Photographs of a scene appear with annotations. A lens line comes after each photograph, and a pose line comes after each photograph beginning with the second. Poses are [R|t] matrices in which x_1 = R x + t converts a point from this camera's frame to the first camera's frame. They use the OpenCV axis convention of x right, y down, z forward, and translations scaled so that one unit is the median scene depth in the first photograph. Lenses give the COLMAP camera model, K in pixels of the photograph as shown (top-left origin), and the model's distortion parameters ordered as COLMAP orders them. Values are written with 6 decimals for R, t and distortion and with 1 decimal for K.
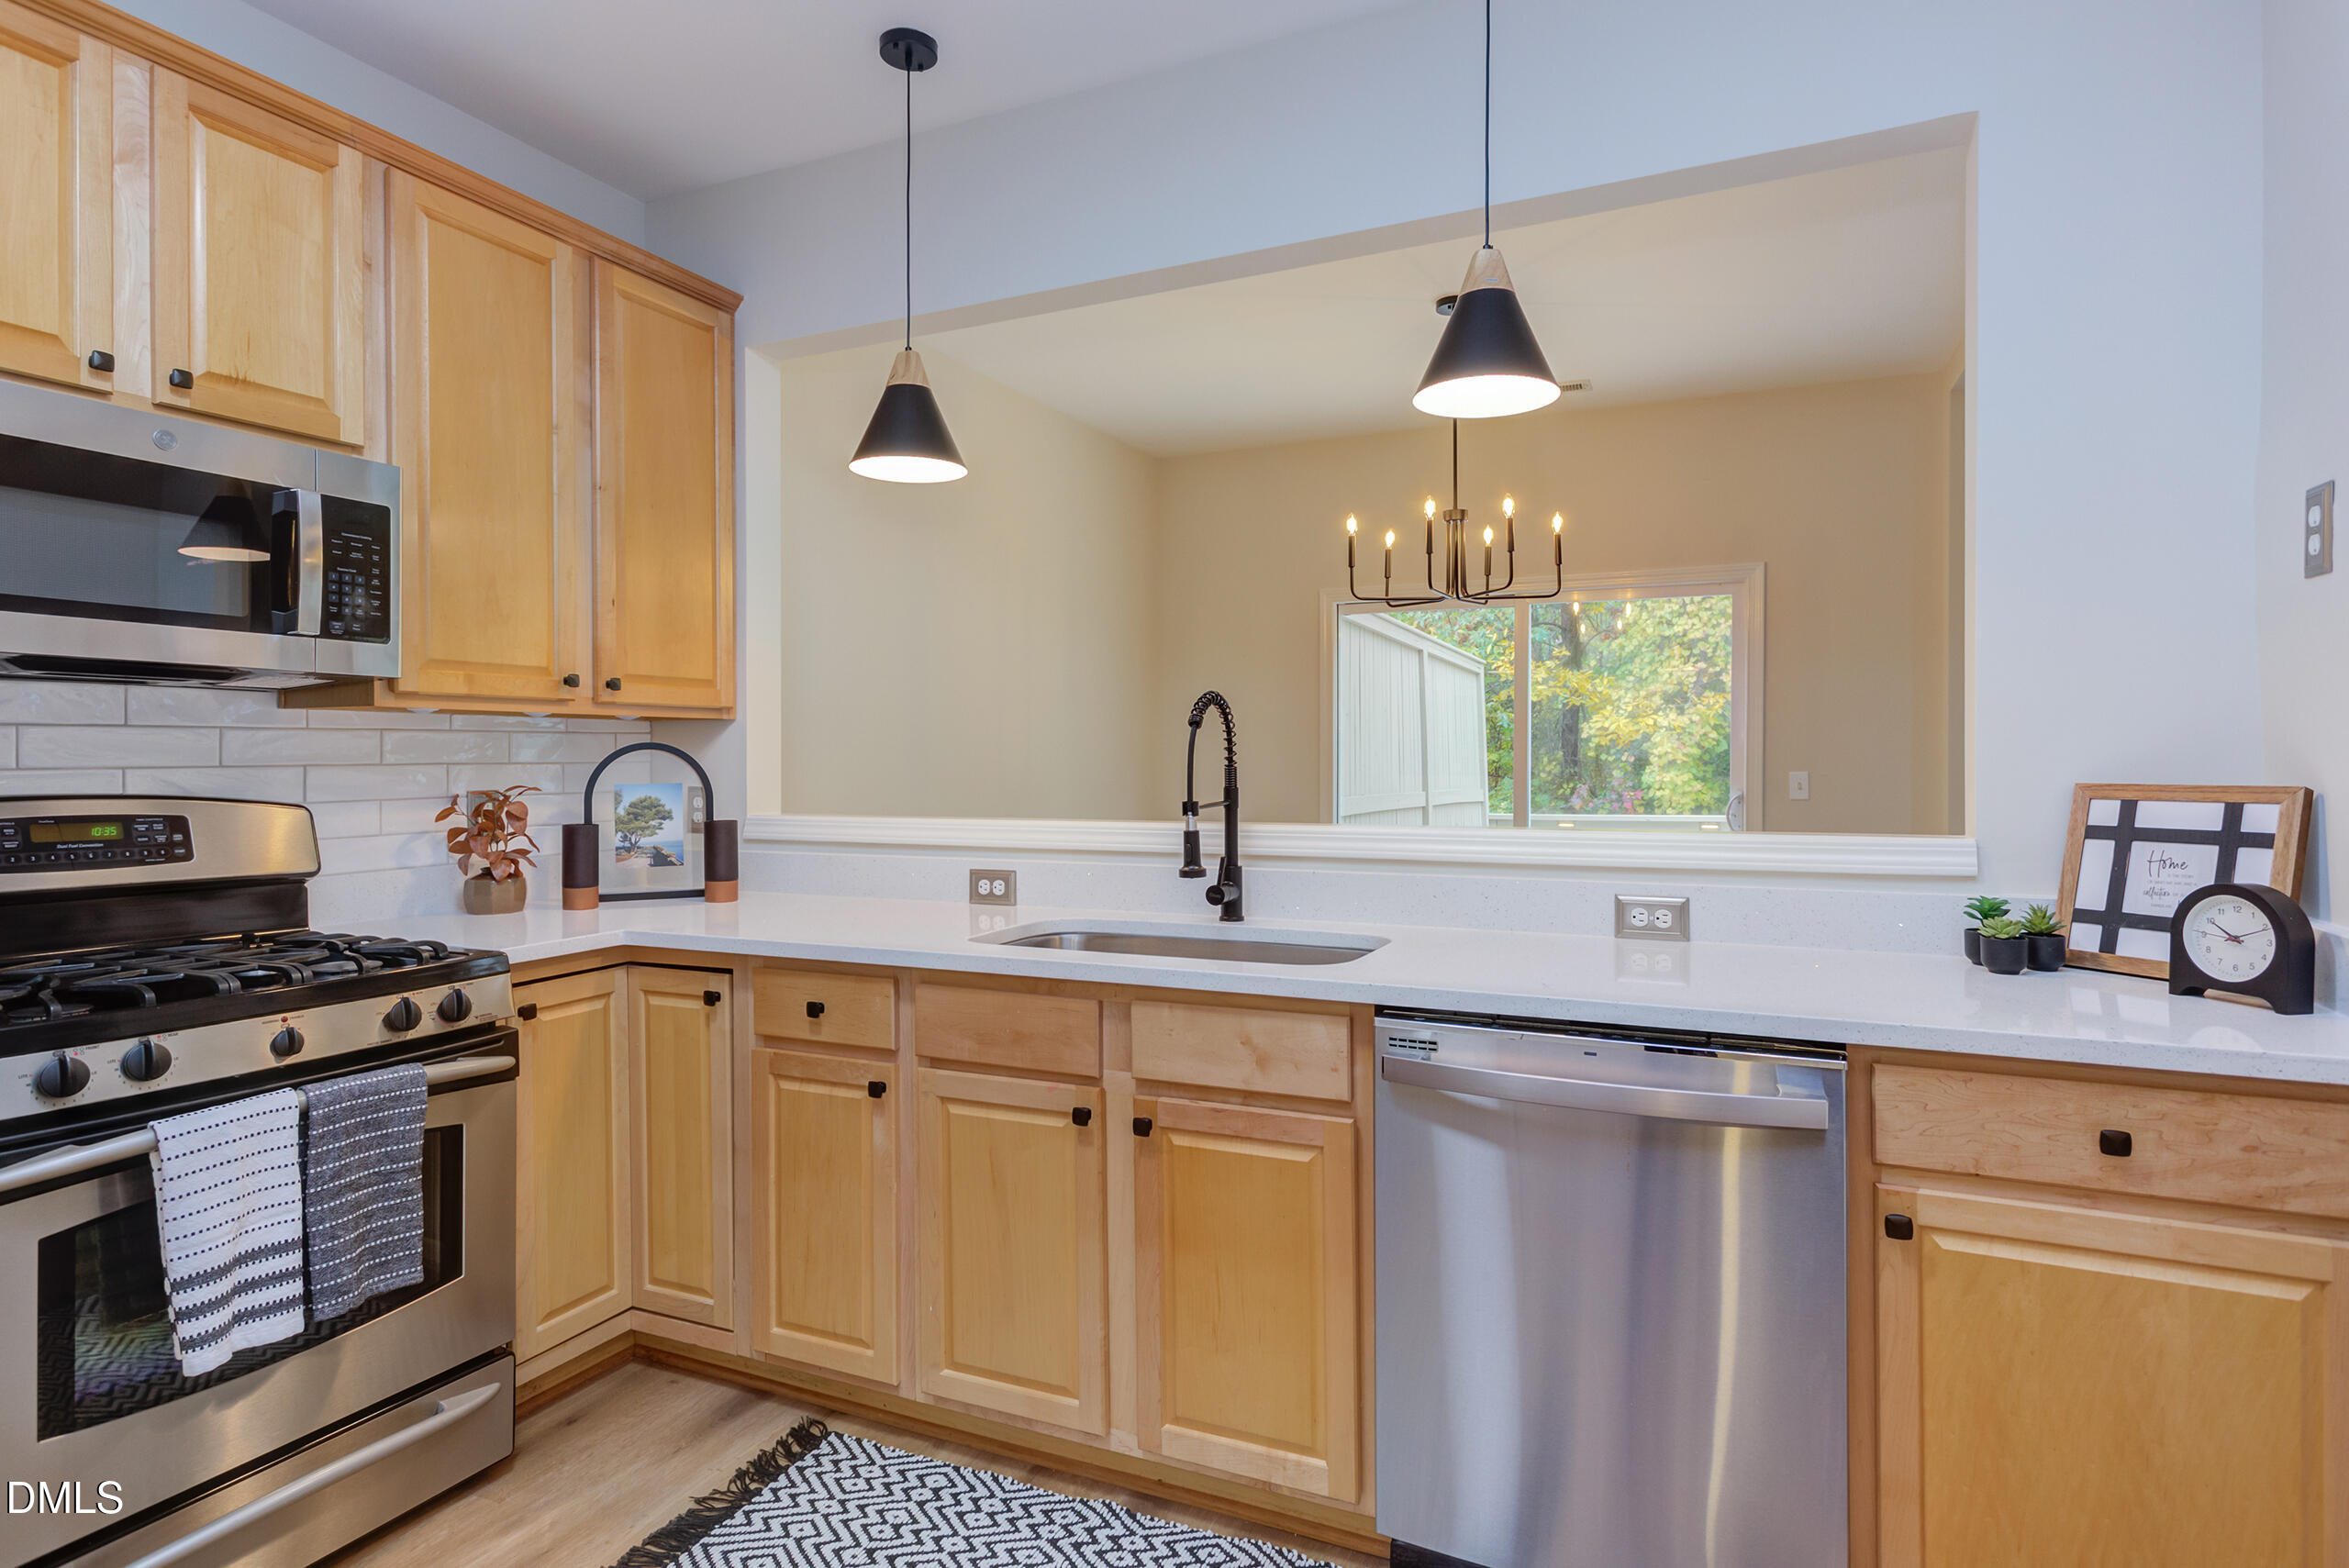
lens RADIAL K [[1248.5, 0, 1161.4], [0, 1248.5, 761.1], [0, 0, 1]] dist [0.004449, 0.002751]
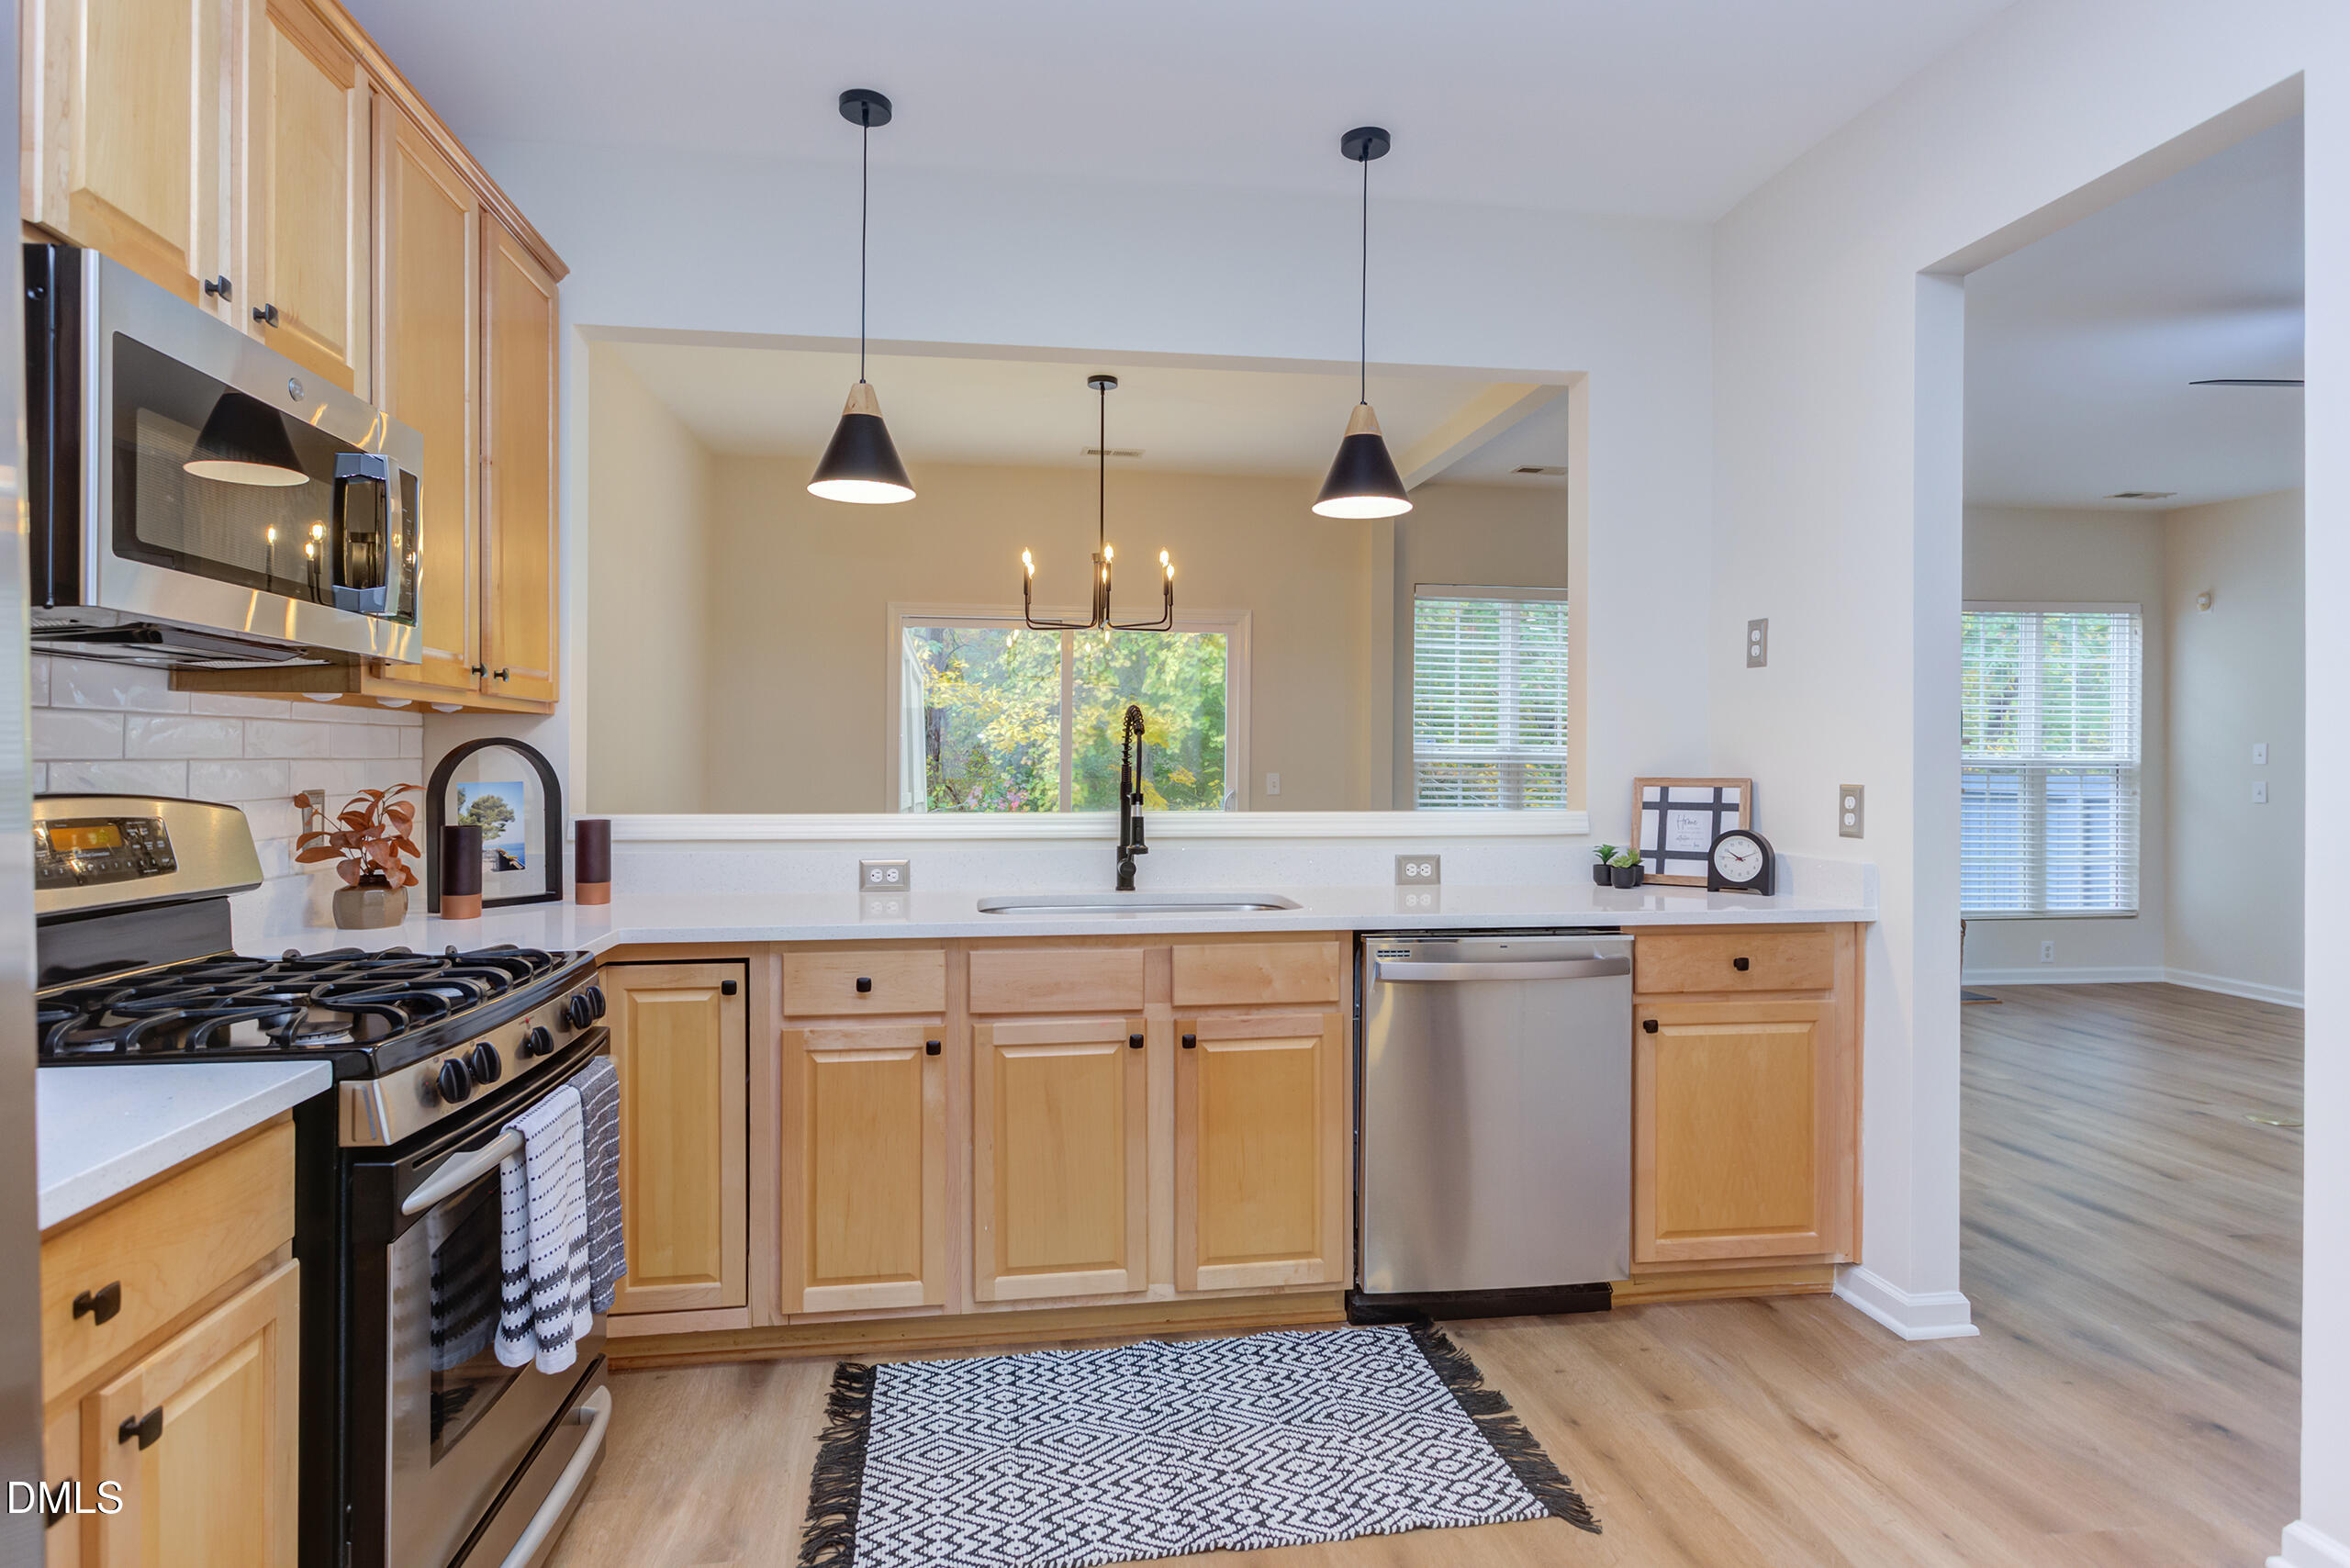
lens RADIAL K [[1249.2, 0, 1184.8], [0, 1249.2, 763.8], [0, 0, 1]] dist [0.004449, 0.002751]
pose [[0.831865, 0.005638, 0.554949, -0.631718], [-0.005045, 0.999984, -0.002596, 0.005709], [-0.554955, -0.000641, 0.831880, -0.069432]]
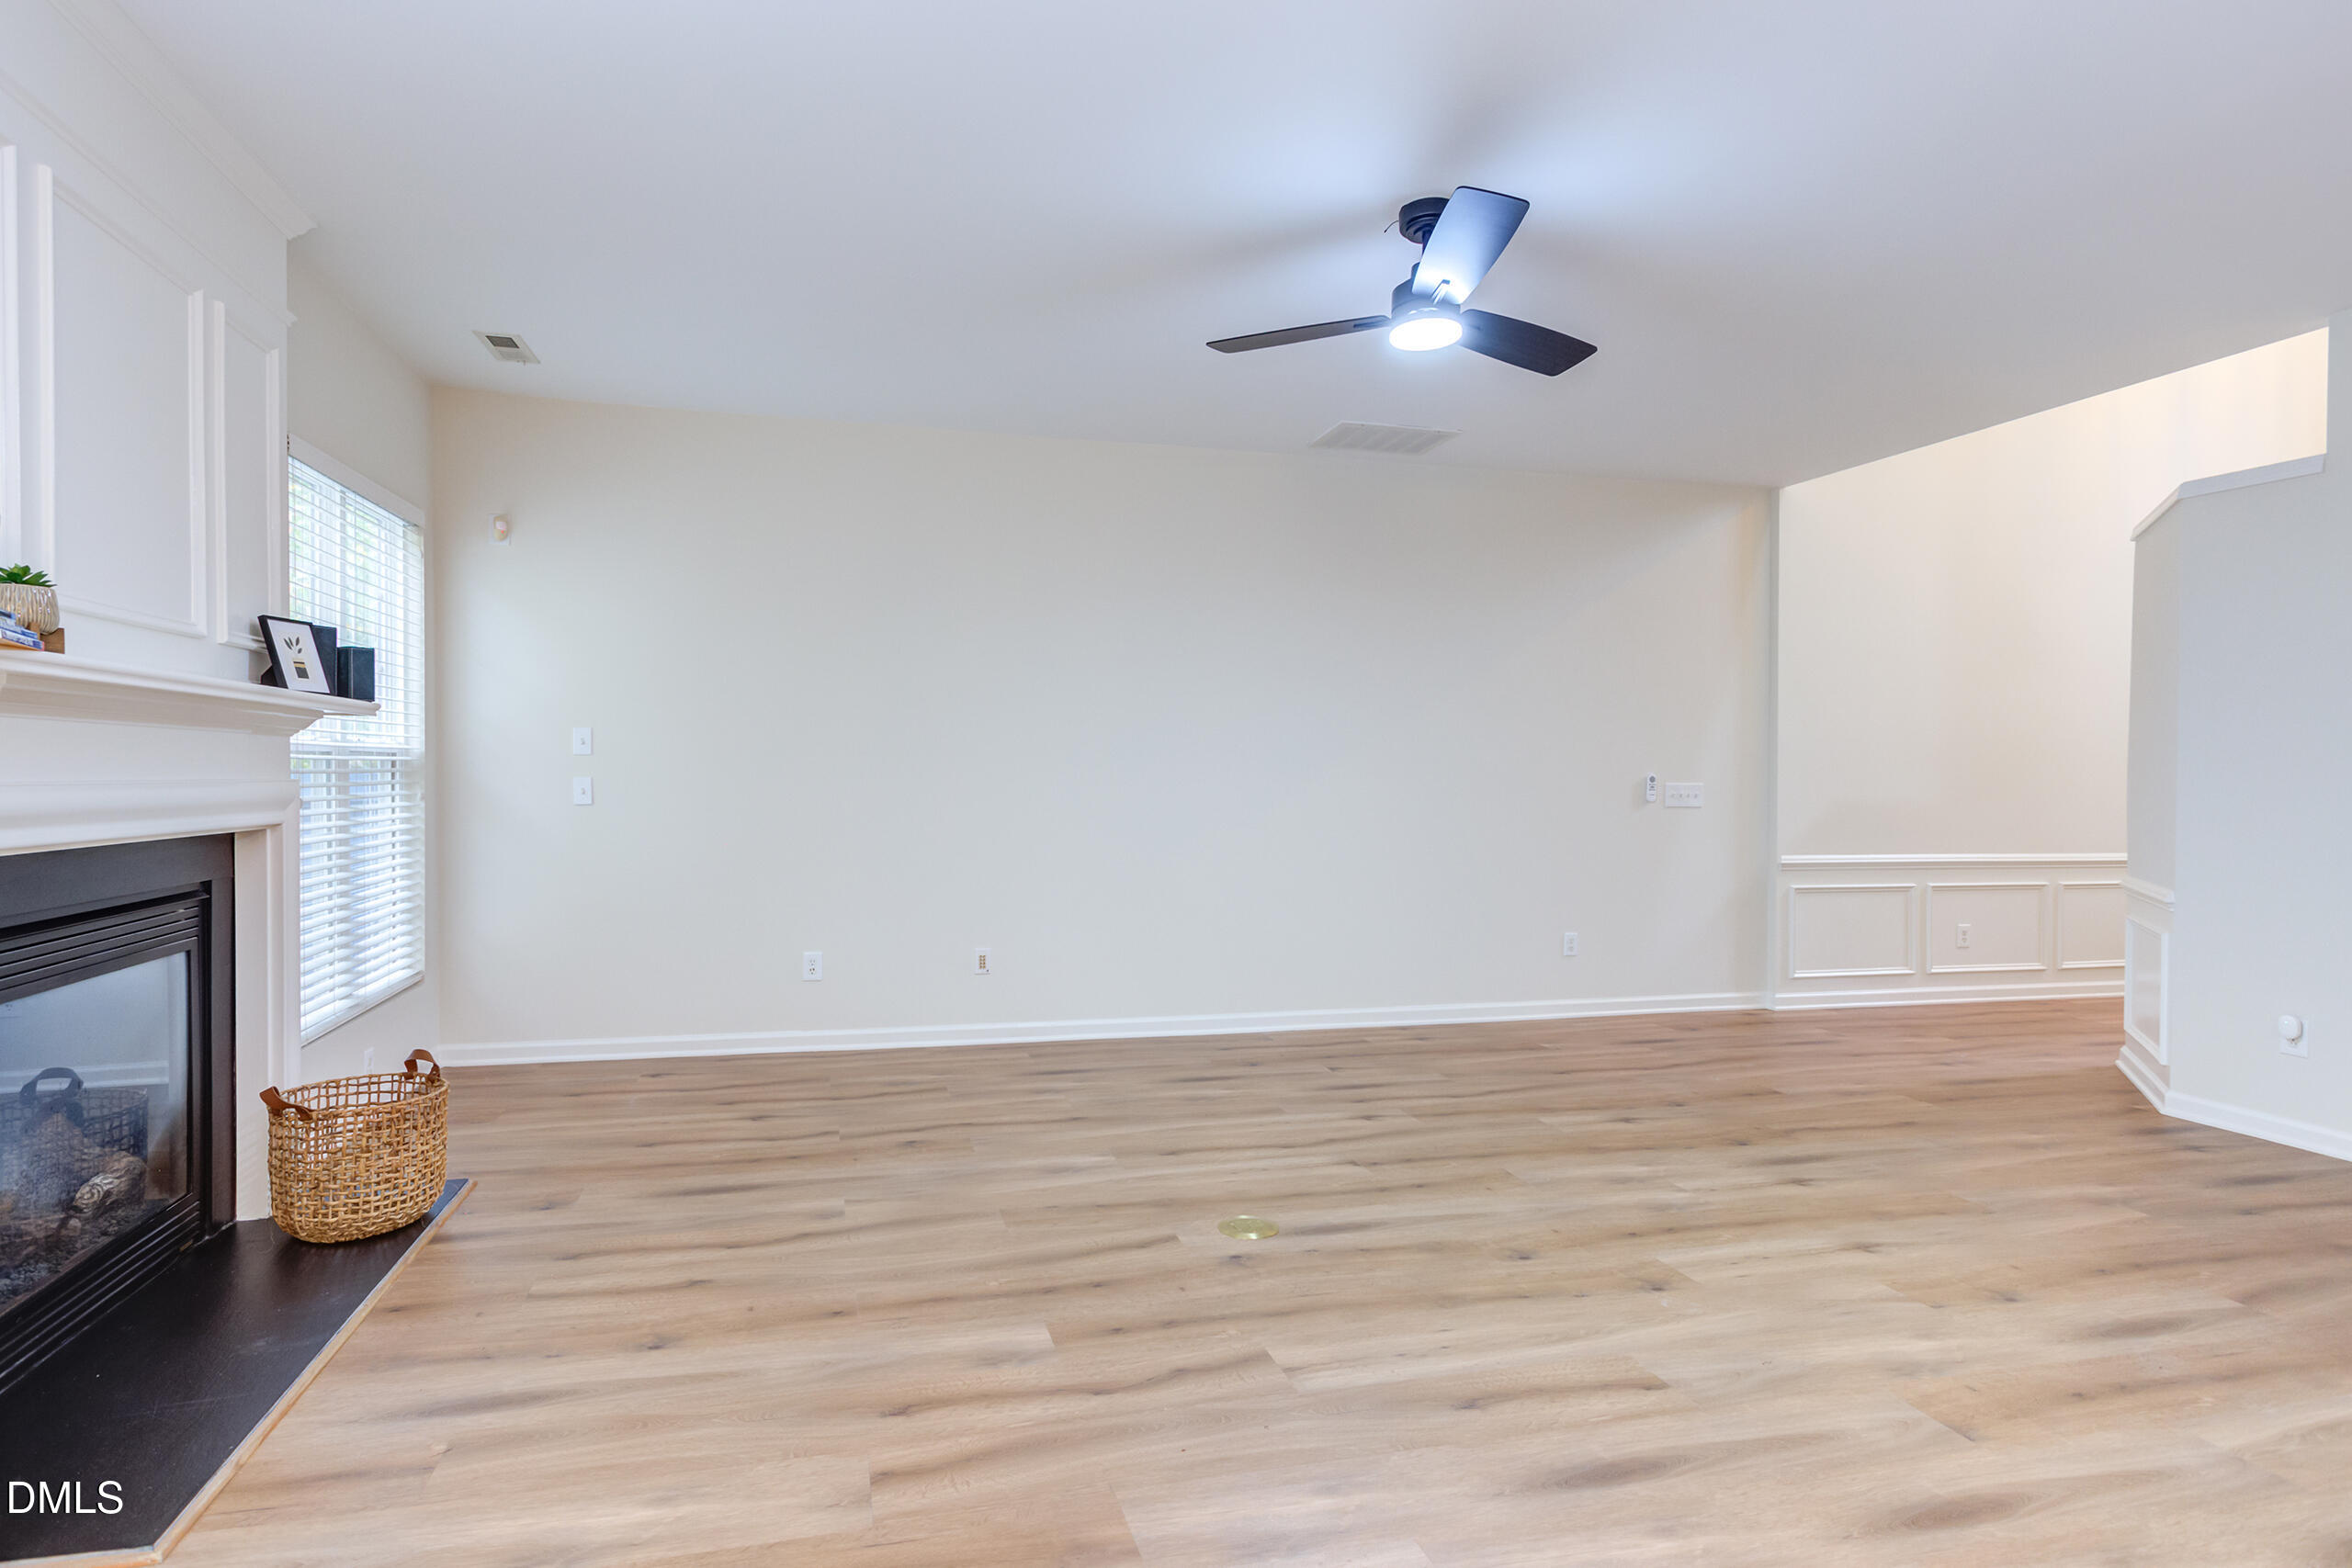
lens RADIAL K [[1186.9, 0, 1109.7], [0, 1186.9, 780.0], [0, 0, 1]] dist [0.004167, 0.004688]
pose [[-0.618982, -0.010234, 0.785338, 0.787461], [-0.001790, 0.999931, 0.011619, 0.005930], [-0.785403, 0.005786, -0.618958, 1.555546]]
